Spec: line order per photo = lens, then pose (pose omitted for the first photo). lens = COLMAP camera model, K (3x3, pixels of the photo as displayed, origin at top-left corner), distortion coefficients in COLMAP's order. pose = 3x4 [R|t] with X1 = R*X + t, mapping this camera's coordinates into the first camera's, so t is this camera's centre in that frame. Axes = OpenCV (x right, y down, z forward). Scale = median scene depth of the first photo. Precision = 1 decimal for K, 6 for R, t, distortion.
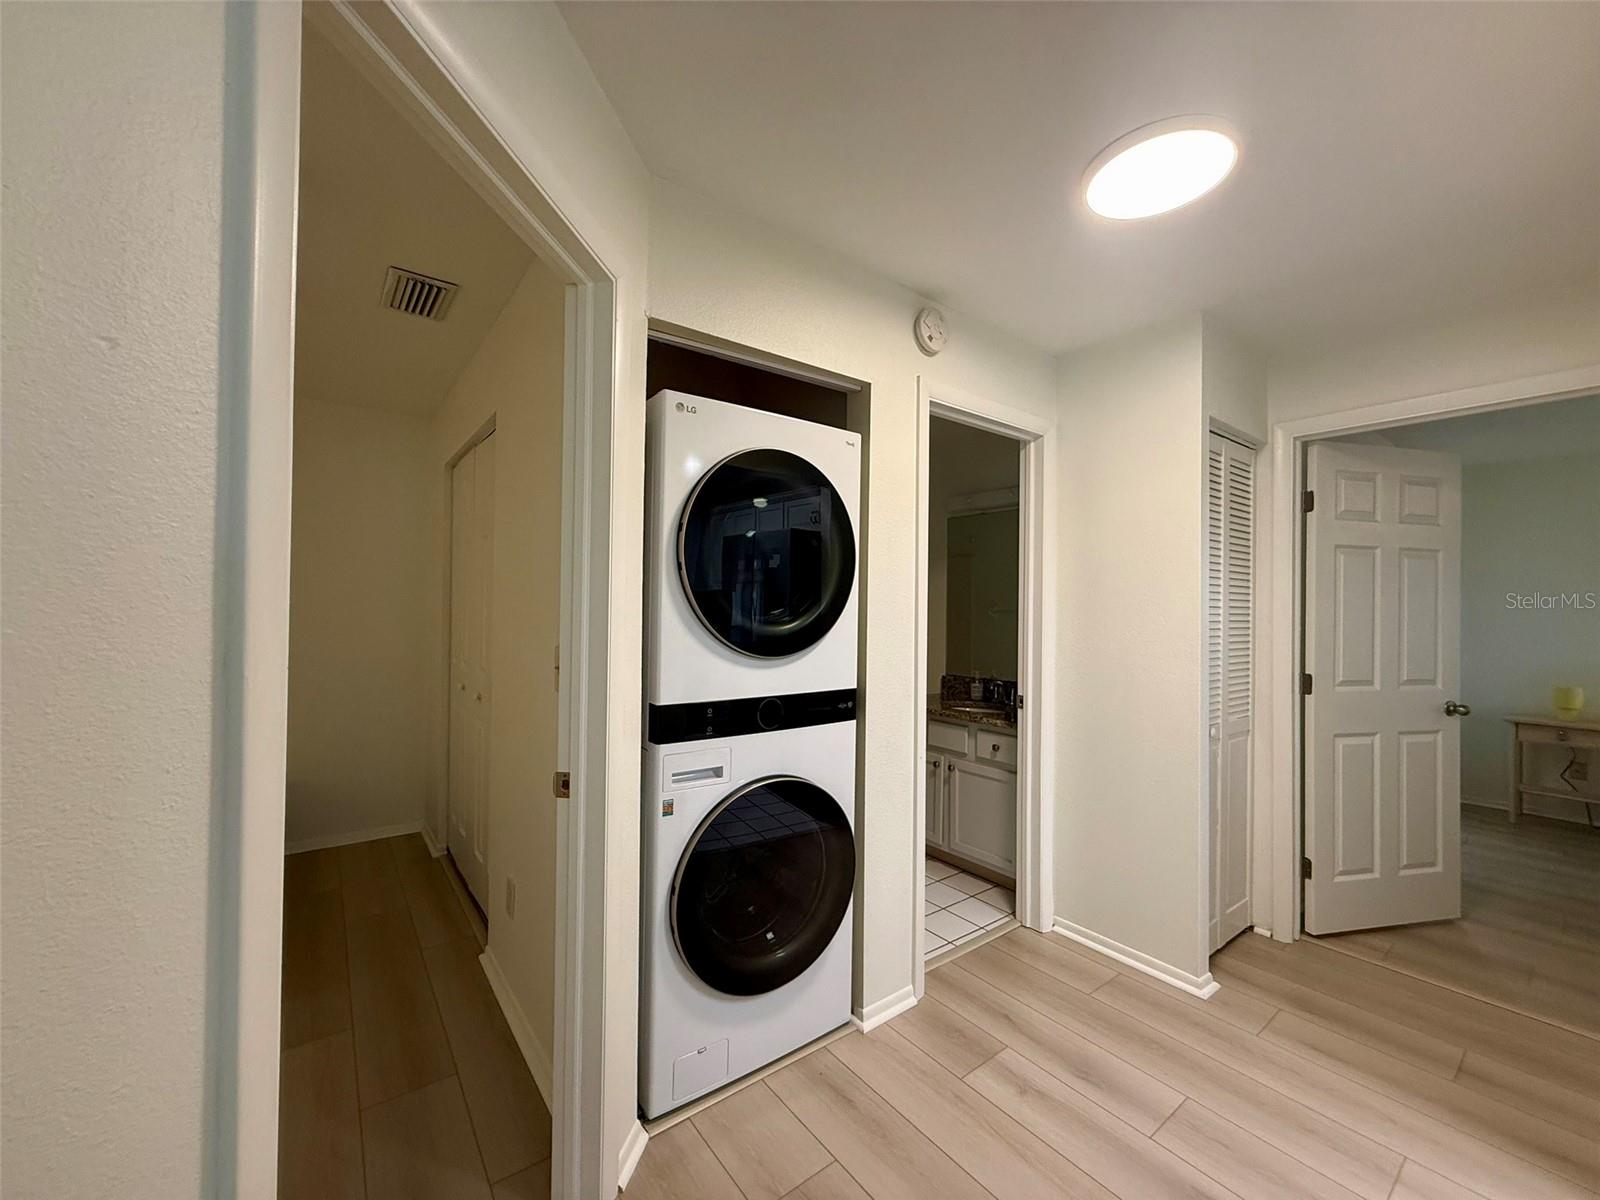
lens RADIAL K [[635.0, 0, 796.2], [0, 635.0, 611.3], [0, 0, 1]] dist [-0.001111, 0.000098]
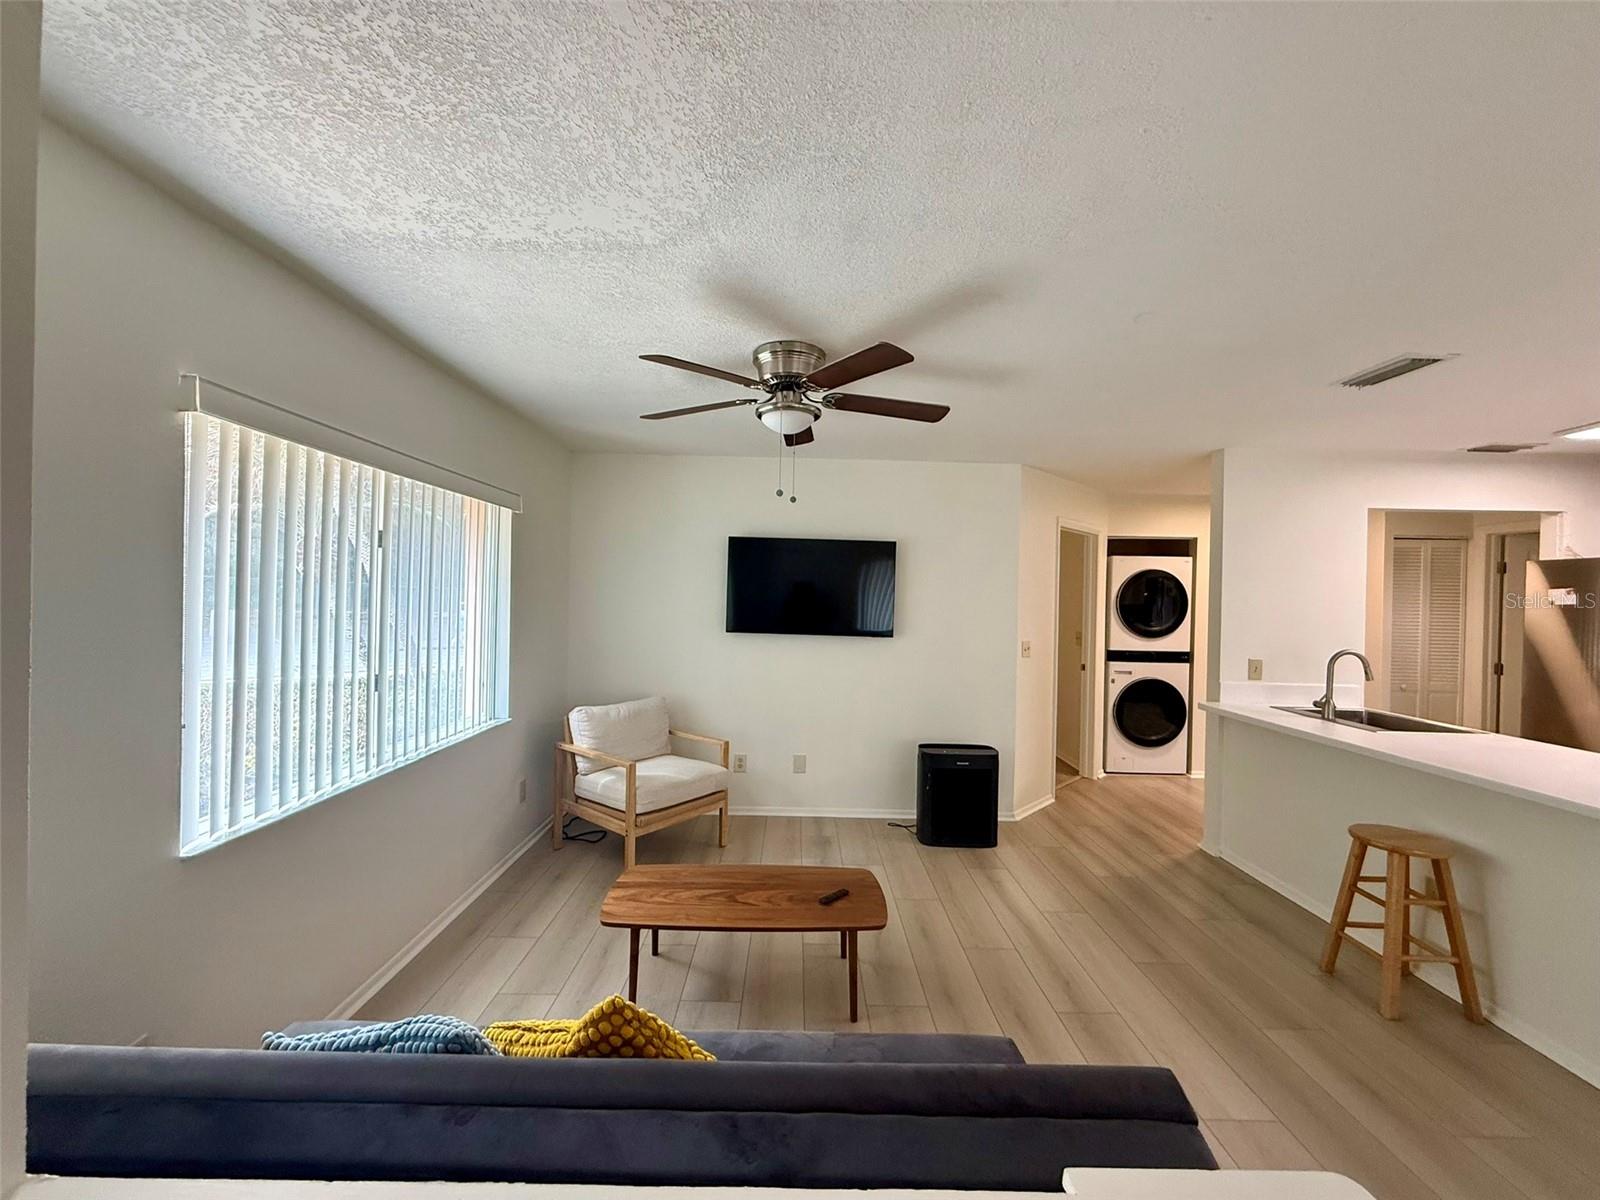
lens RADIAL K [[635.0, 0, 792.6], [0, 635.0, 600.3], [0, 0, 1]] dist [-0.001111, 0.000098]
pose [[0.793208, 0.006861, -0.608912, 0.396605], [-0.012623, 0.999907, -0.005177, -0.061732], [0.608820, 0.011793, 0.793221, -2.163294]]
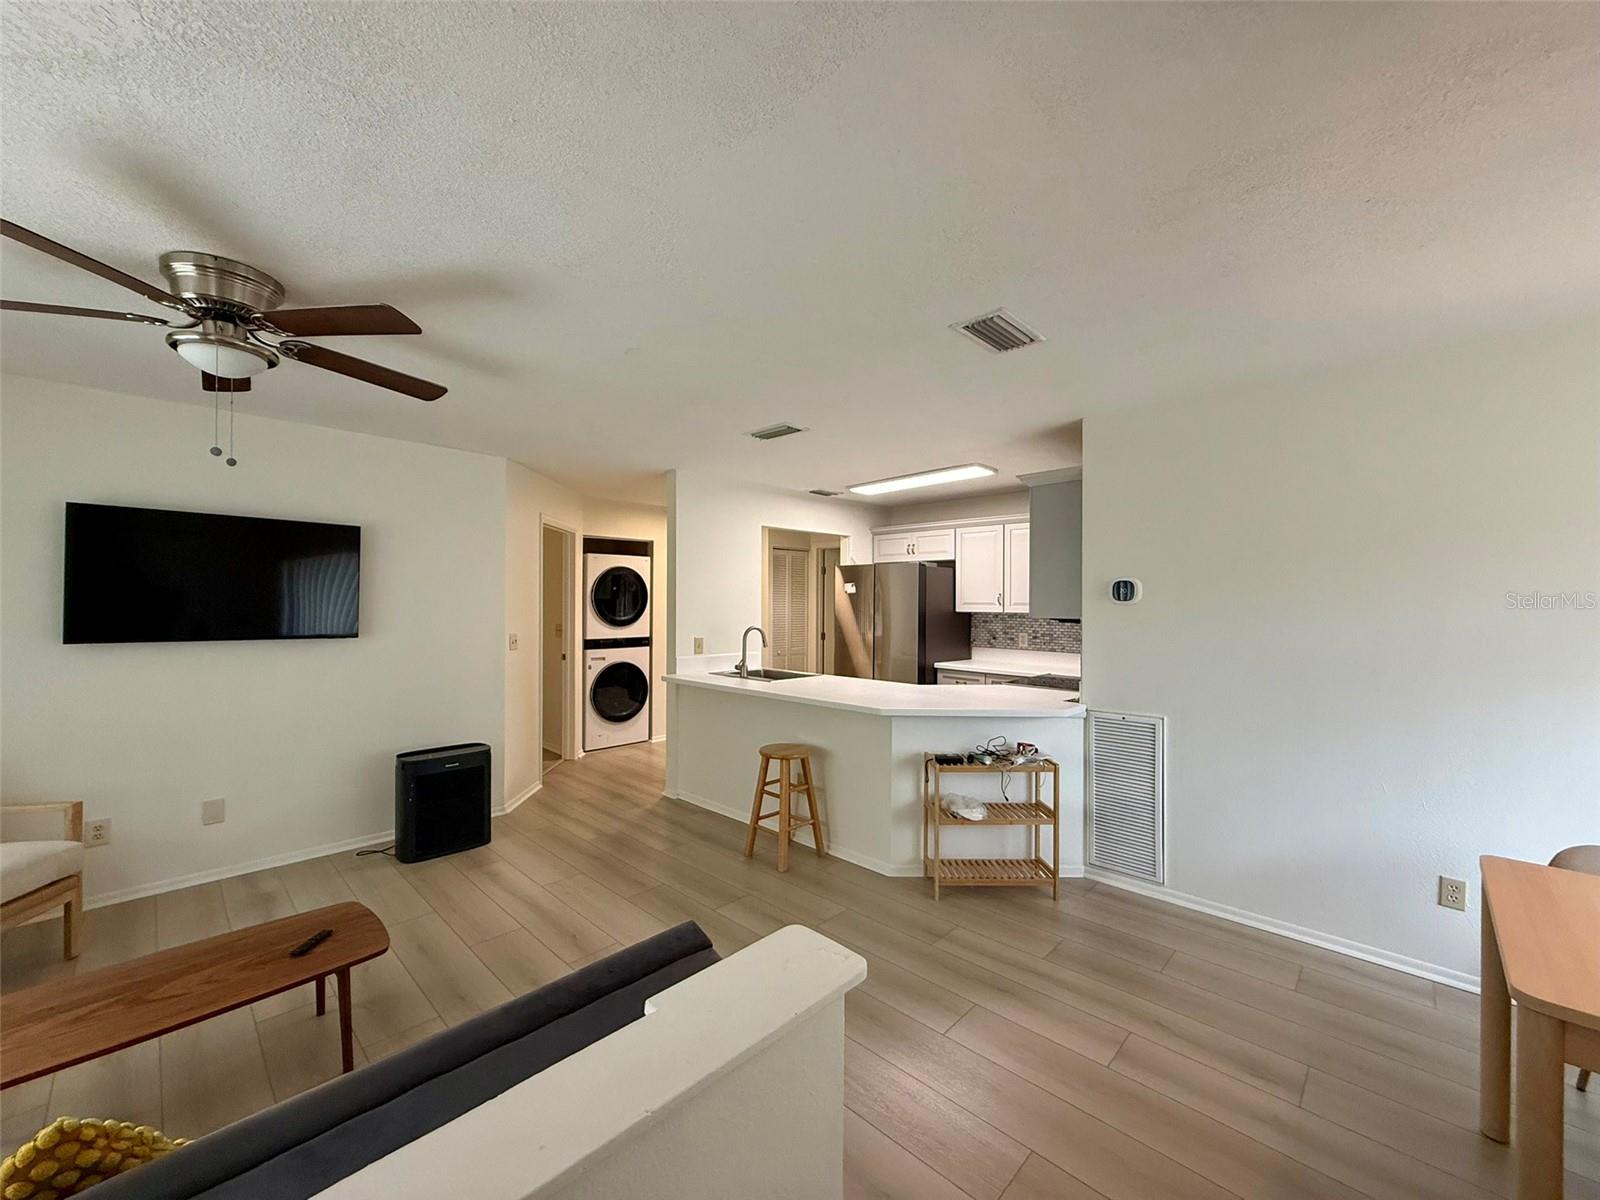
lens RADIAL K [[635.0, 0, 794.4], [0, 635.0, 597.5], [0, 0, 1]] dist [-0.001111, 0.000098]
pose [[0.989027, -0.007137, 0.147564, 0.346288], [0.008521, 0.999925, -0.008752, -0.041976], [-0.147491, 0.009913, 0.989014, -2.266814]]
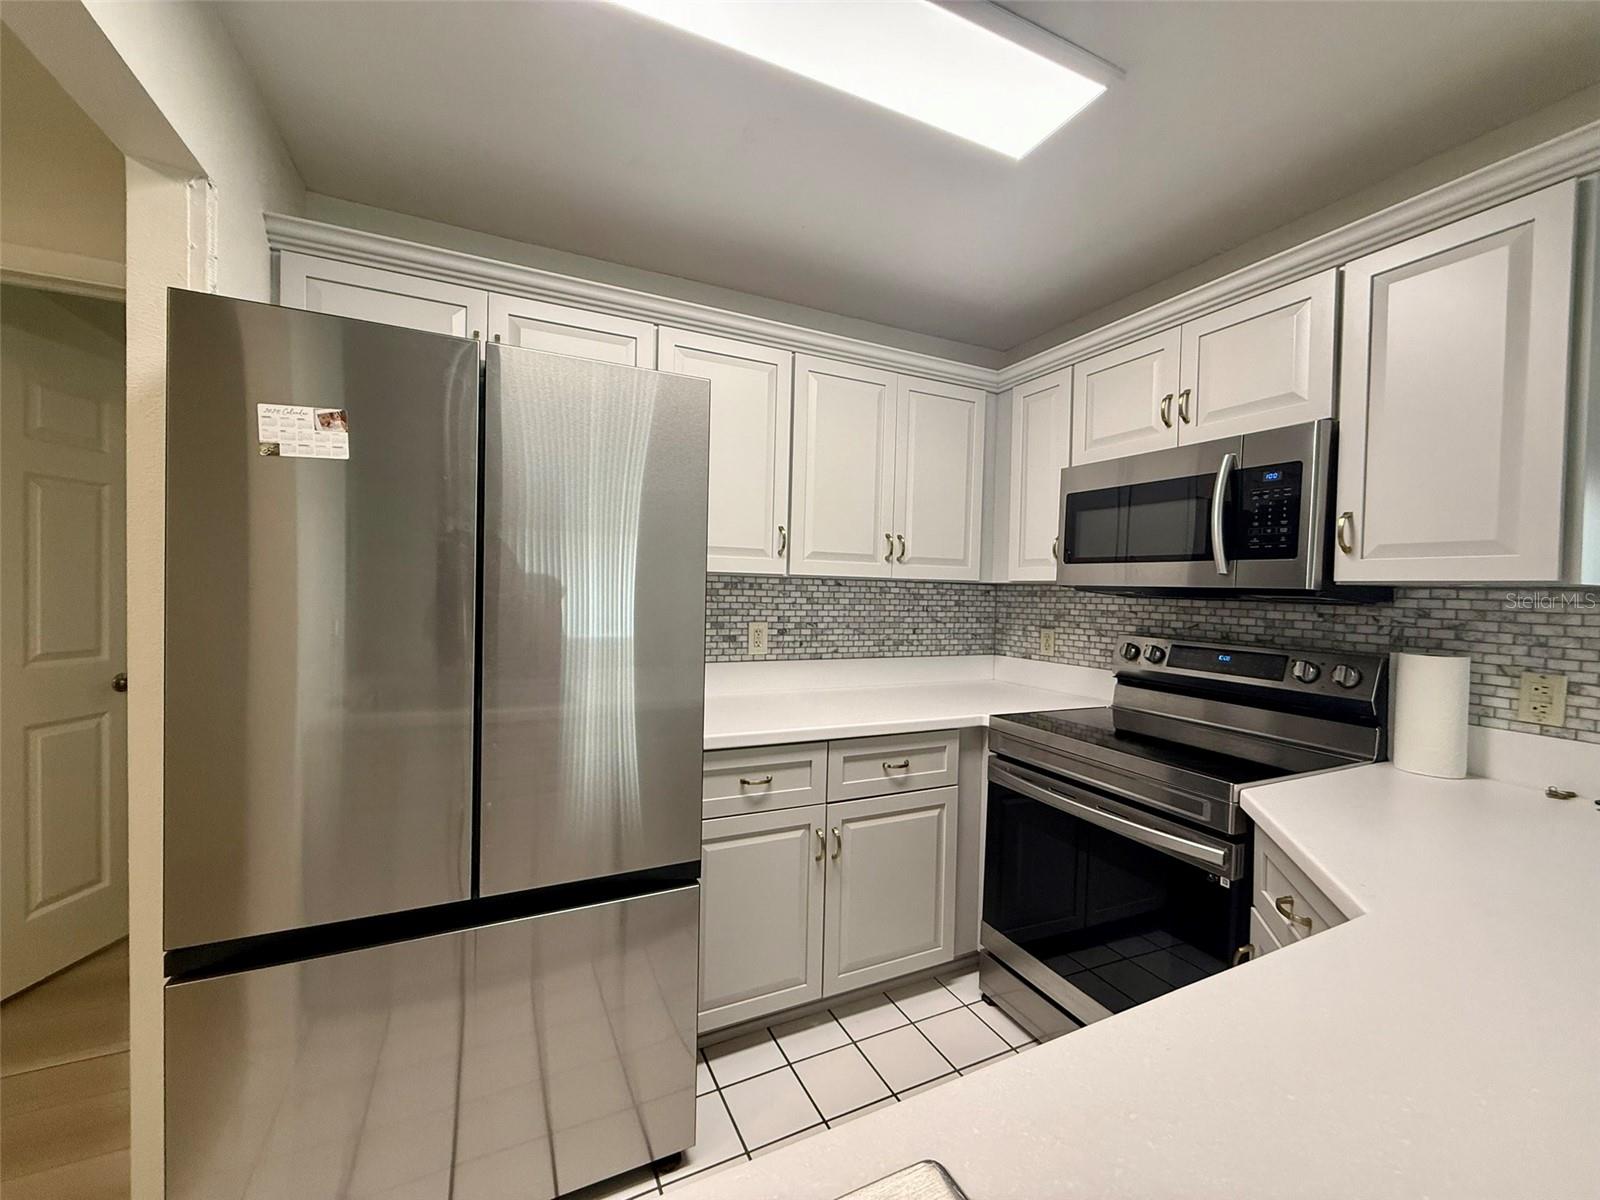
lens RADIAL K [[635.0, 0, 795.5], [0, 635.0, 600.6], [0, 0, 1]] dist [-0.001111, 0.000098]
pose [[0.201109, -0.031116, 0.979075, 0.565896], [-0.014179, 0.999298, 0.034671, 0.010569], [-0.979466, -0.020855, 0.200526, -0.010765]]
